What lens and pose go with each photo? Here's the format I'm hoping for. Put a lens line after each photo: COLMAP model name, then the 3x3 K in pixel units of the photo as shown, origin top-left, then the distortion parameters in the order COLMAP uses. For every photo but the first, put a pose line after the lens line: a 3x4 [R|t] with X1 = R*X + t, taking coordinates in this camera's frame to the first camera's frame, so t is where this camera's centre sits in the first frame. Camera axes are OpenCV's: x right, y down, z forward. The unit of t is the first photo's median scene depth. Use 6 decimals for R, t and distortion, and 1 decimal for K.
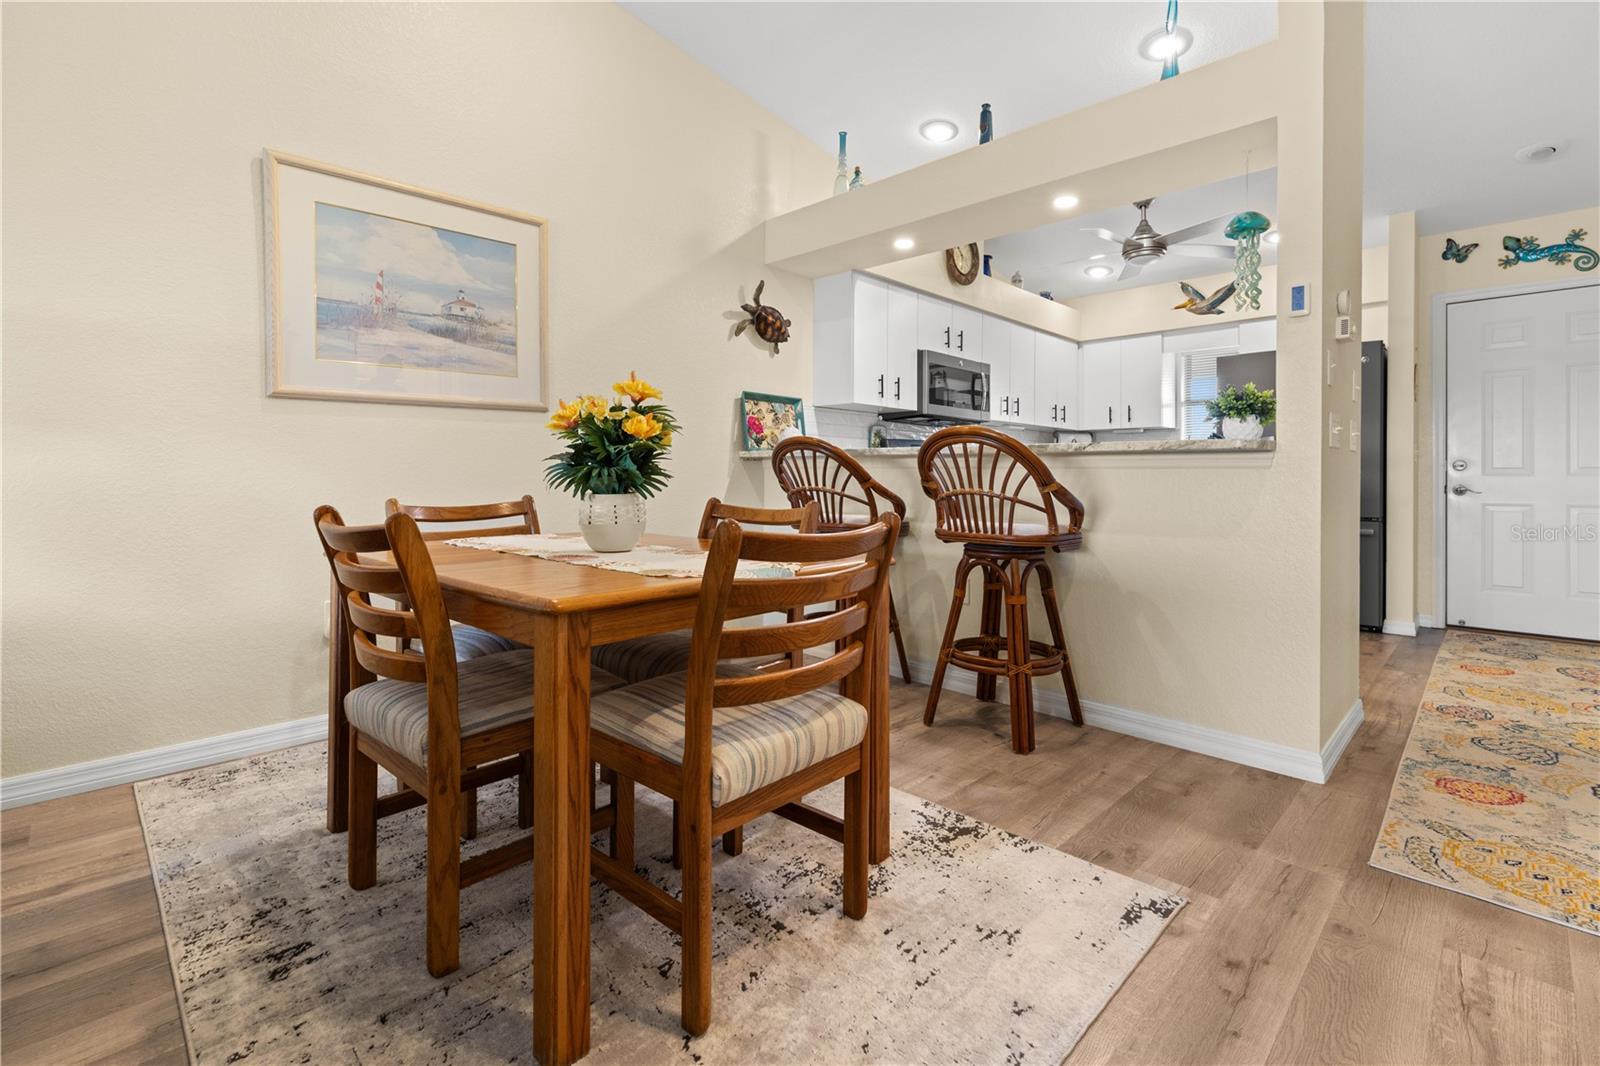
lens RADIAL K [[723.6, 0, 806.6], [0, 723.6, 483.2], [0, 0, 1]] dist [0.001205, 0.000186]
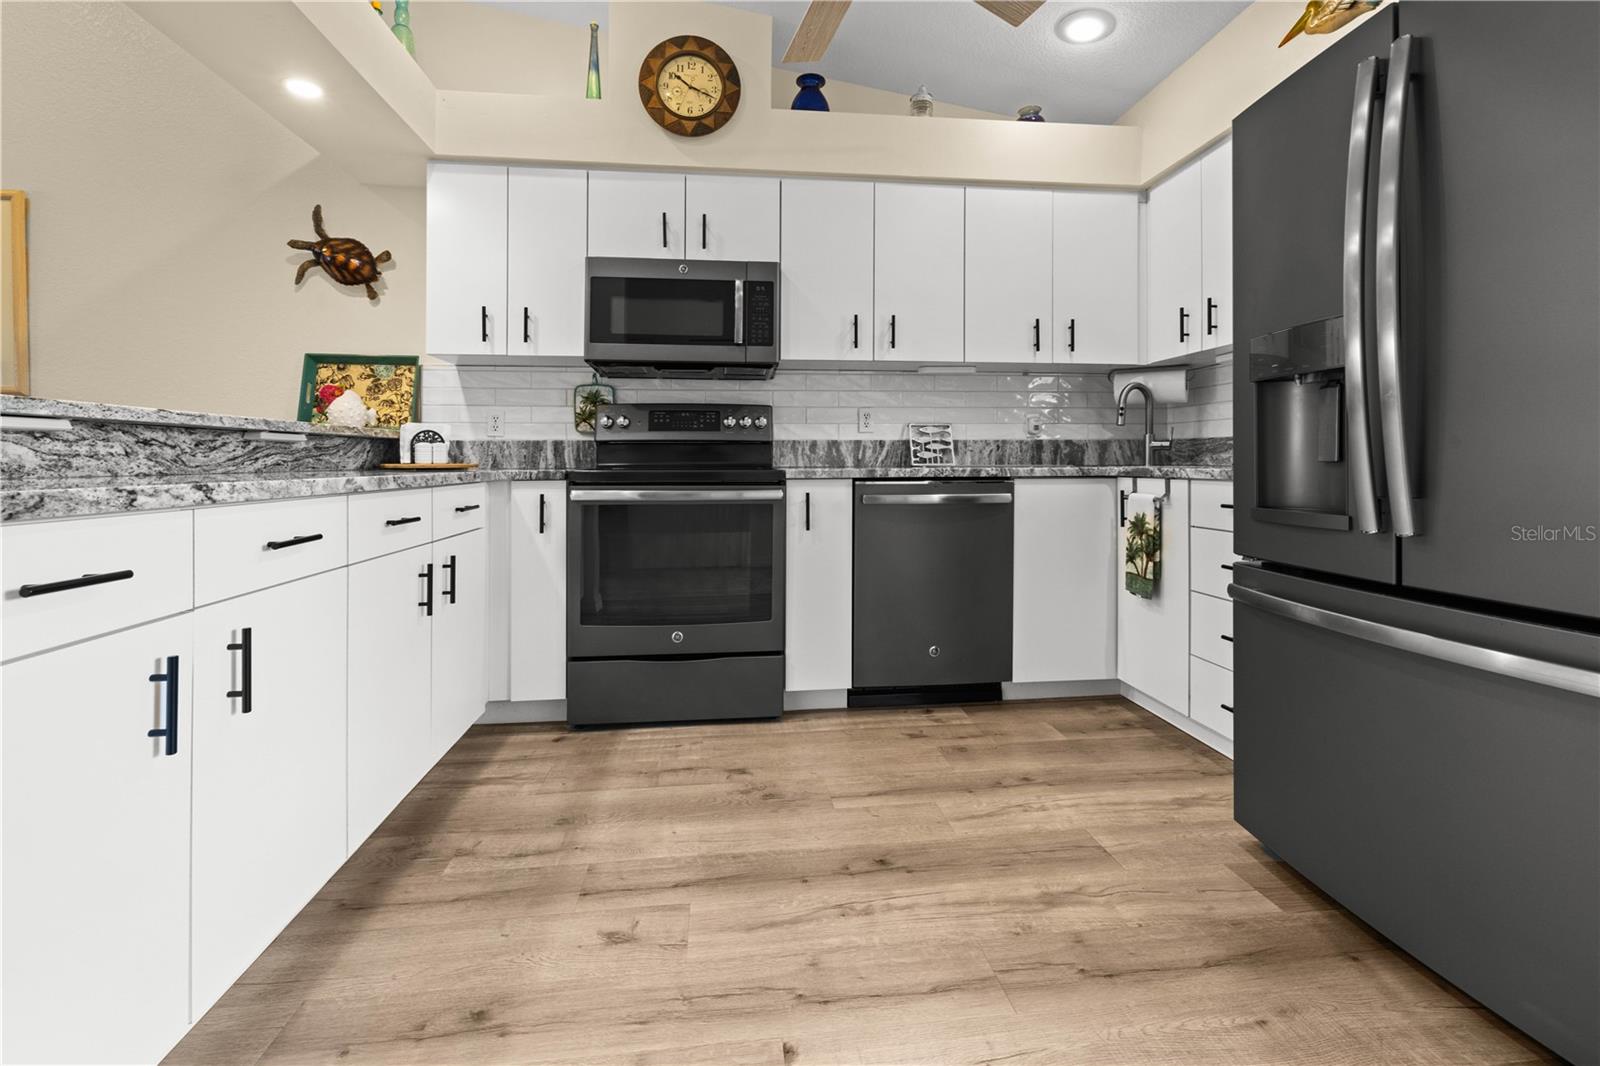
lens RADIAL K [[695.1, 0, 799.1], [0, 695.1, 459.2], [0, 0, 1]] dist [-0.000140, 0.000087]
pose [[0.773177, -0.011484, -0.634086, 0.756561], [0.002654, 0.999886, -0.014873, -0.002332], [0.634184, 0.009816, 0.773120, 0.732816]]
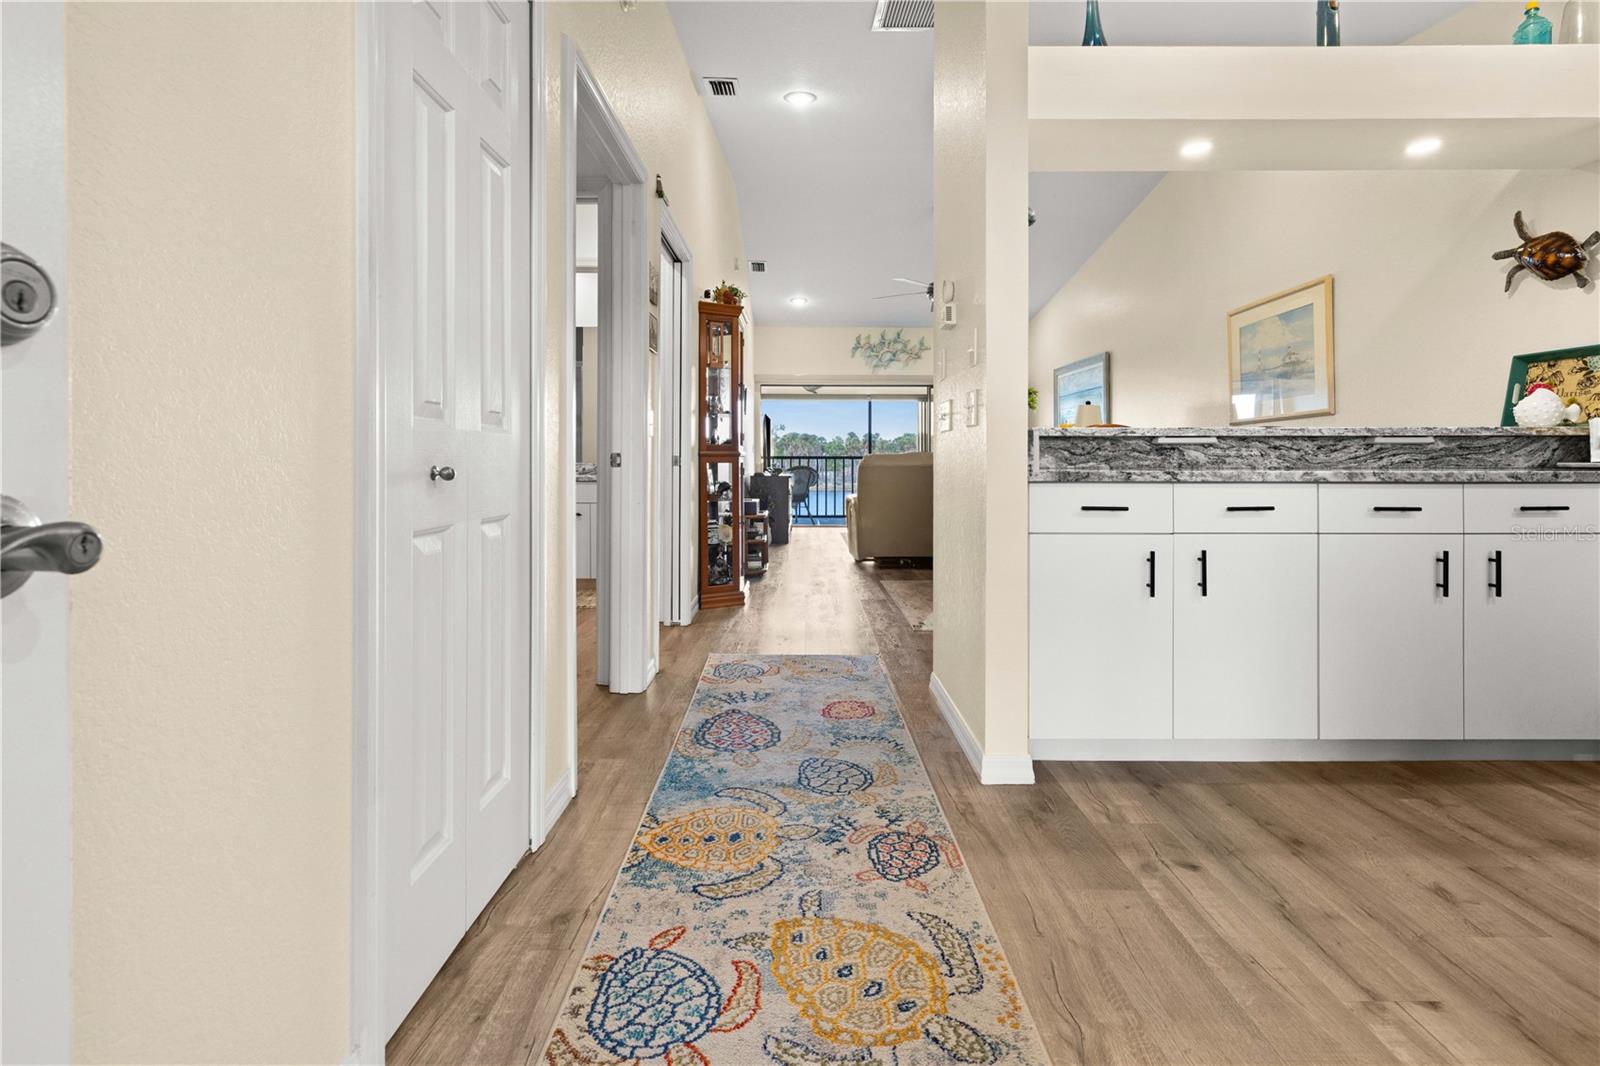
lens RADIAL K [[695.1, 0, 799.1], [0, 695.1, 459.2], [0, 0, 1]] dist [-0.000140, 0.000087]
pose [[-0.718307, -0.008248, -0.695678, 0.979477], [-0.012766, 0.999918, 0.001326, -0.003699], [0.695609, 0.009833, -0.718353, 0.964984]]
